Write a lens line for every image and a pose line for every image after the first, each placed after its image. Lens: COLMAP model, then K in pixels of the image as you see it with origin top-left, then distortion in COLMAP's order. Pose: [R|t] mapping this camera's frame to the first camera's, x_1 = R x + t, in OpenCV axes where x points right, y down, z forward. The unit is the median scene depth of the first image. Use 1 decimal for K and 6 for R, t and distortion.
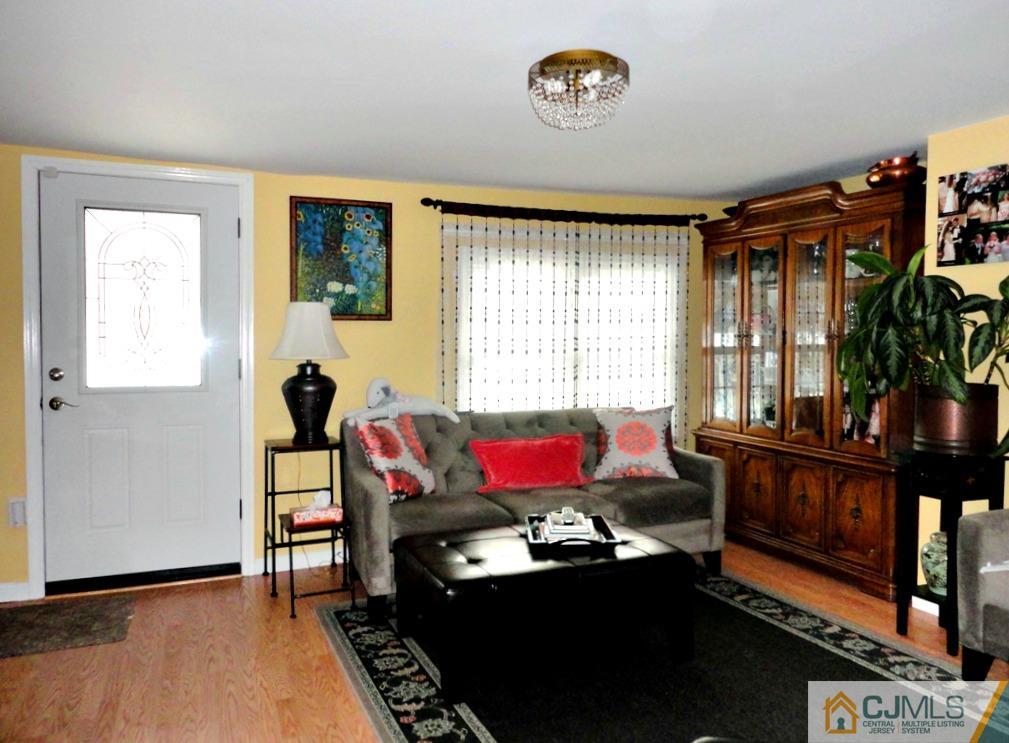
lens RADIAL K [[760.0, 0, 522.0], [0, 760.0, 370.5], [0, 0, 1]] dist [0.009348, 0.005275]
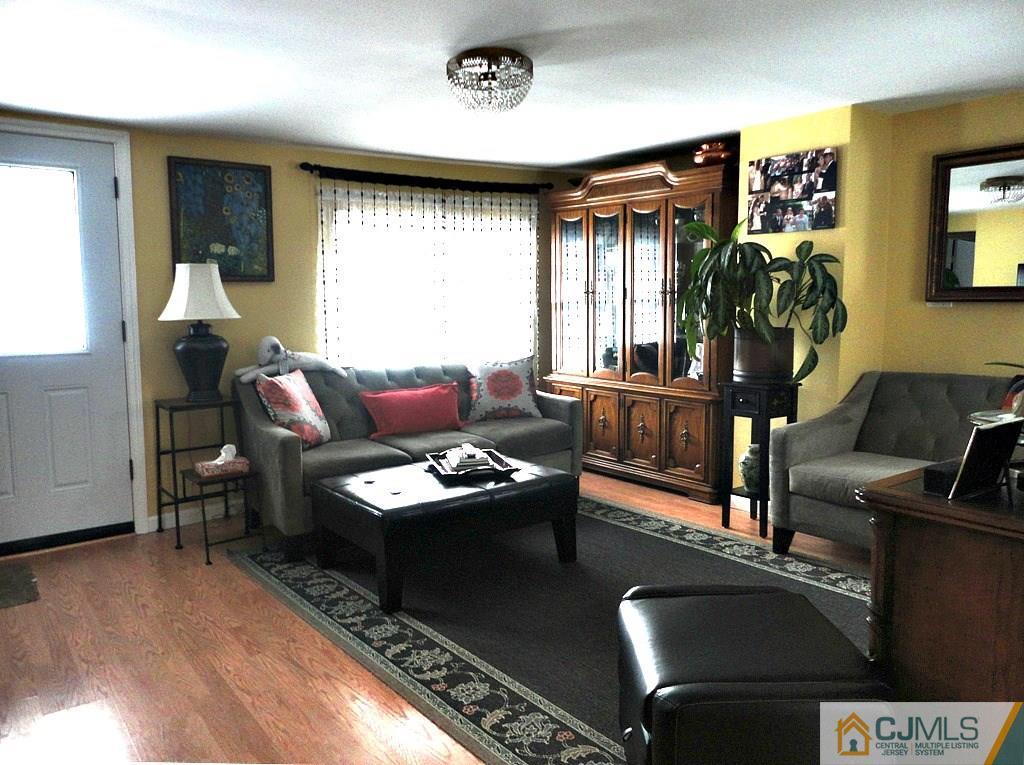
lens RADIAL K [[757.0, 0, 513.6], [0, 757.0, 378.7], [0, 0, 1]] dist [0.022162, -0.009975]
pose [[0.966992, -0.039600, 0.251709, -0.138274], [0.023262, 0.997444, 0.067557, 0.005599], [-0.253741, -0.059472, 0.965442, -0.106069]]
